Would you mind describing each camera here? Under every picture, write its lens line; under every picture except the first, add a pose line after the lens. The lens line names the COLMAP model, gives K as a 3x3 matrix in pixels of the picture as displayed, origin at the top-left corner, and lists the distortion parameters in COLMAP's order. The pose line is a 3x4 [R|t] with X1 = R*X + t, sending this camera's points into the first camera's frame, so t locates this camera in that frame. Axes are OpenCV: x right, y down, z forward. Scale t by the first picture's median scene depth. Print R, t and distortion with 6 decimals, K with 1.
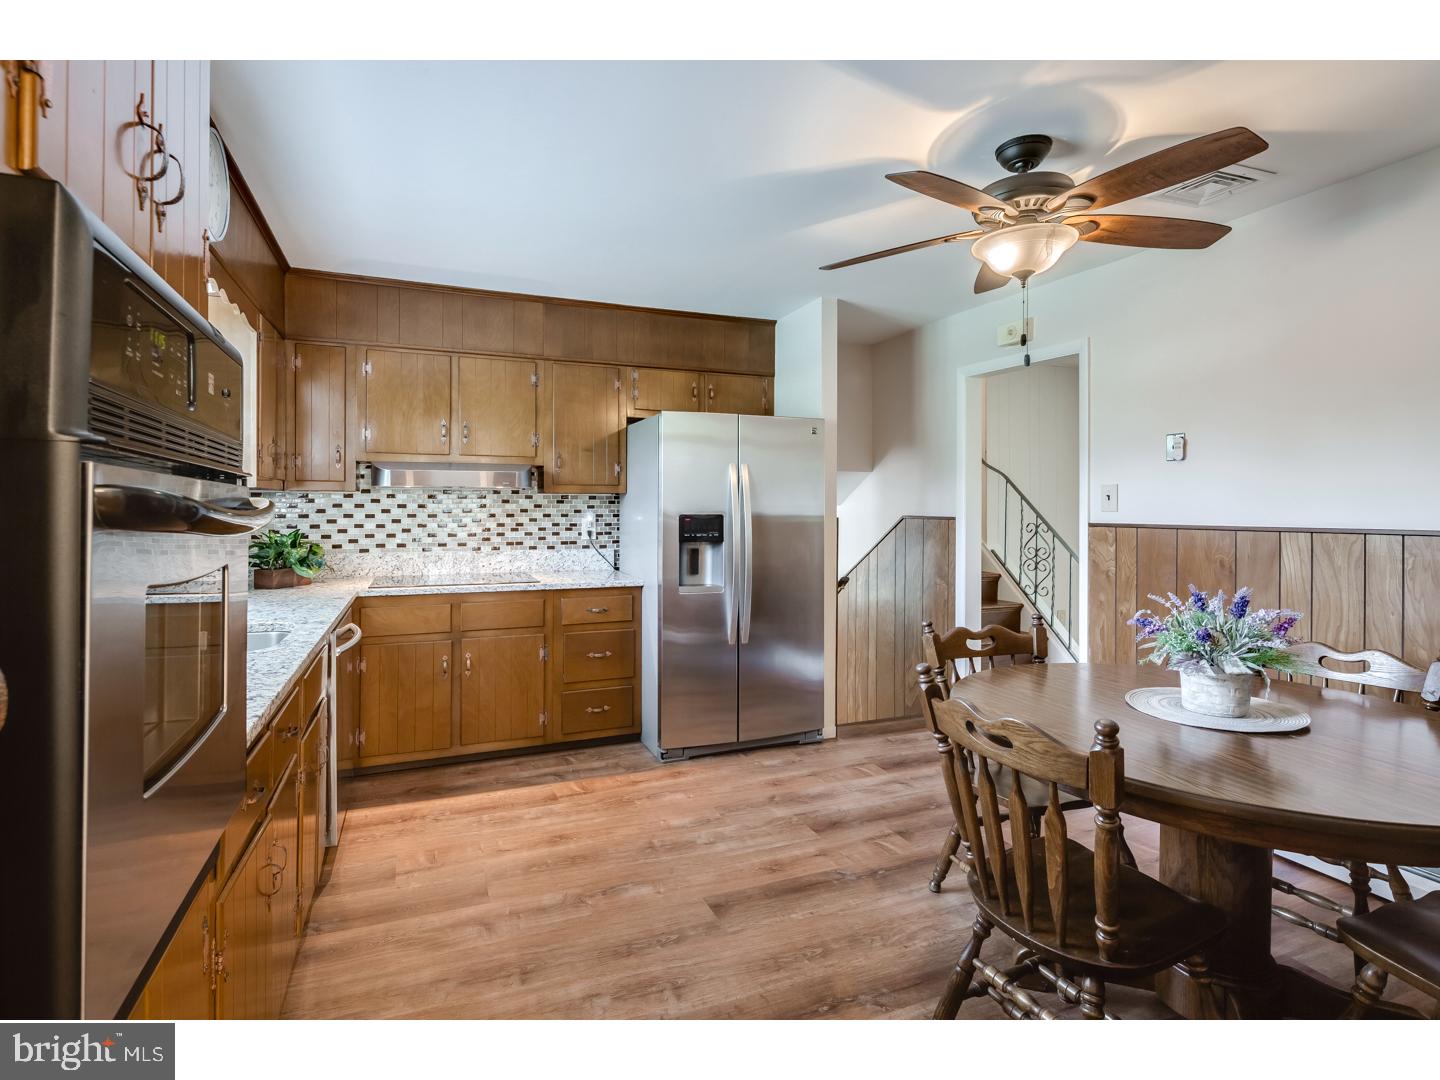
lens RADIAL K [[710.7, 0, 701.6], [0, 710.7, 505.5], [0, 0, 1]] dist [-0.001483, -0.000619]
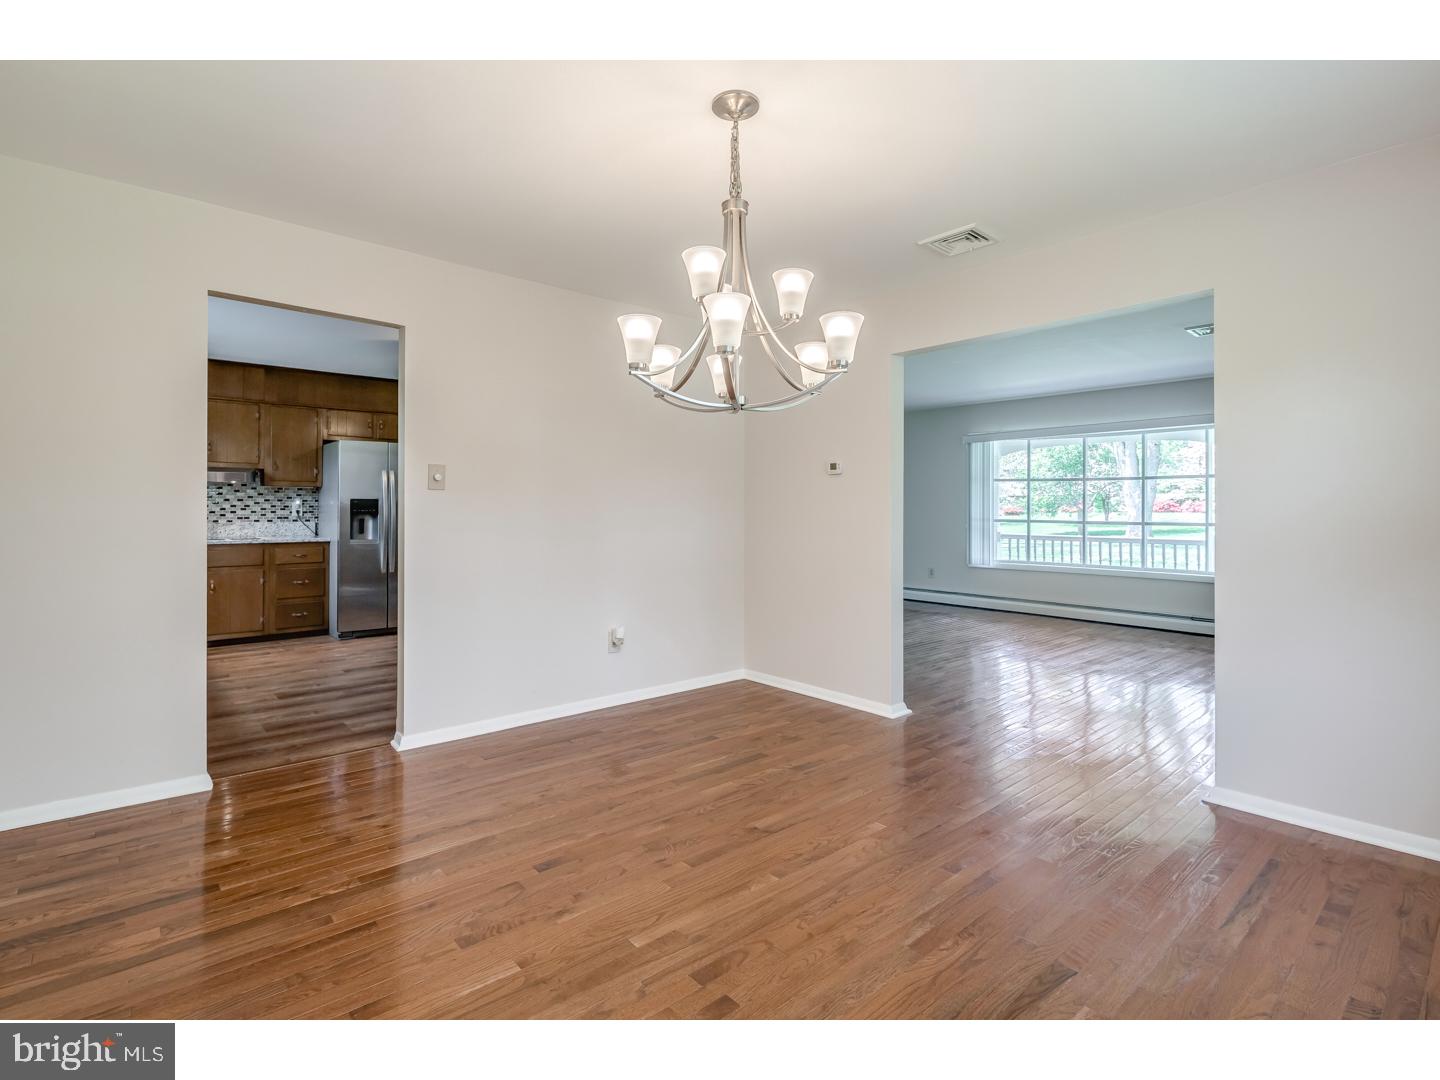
lens RADIAL K [[710.7, 0, 701.6], [0, 710.7, 505.5], [0, 0, 1]] dist [-0.001483, -0.000619]
pose [[0.950279, 0.004369, 0.311370, 0.233741], [-0.005365, 0.999983, 0.002344, 0.018889], [-0.311355, -0.003898, 0.950286, -0.895368]]
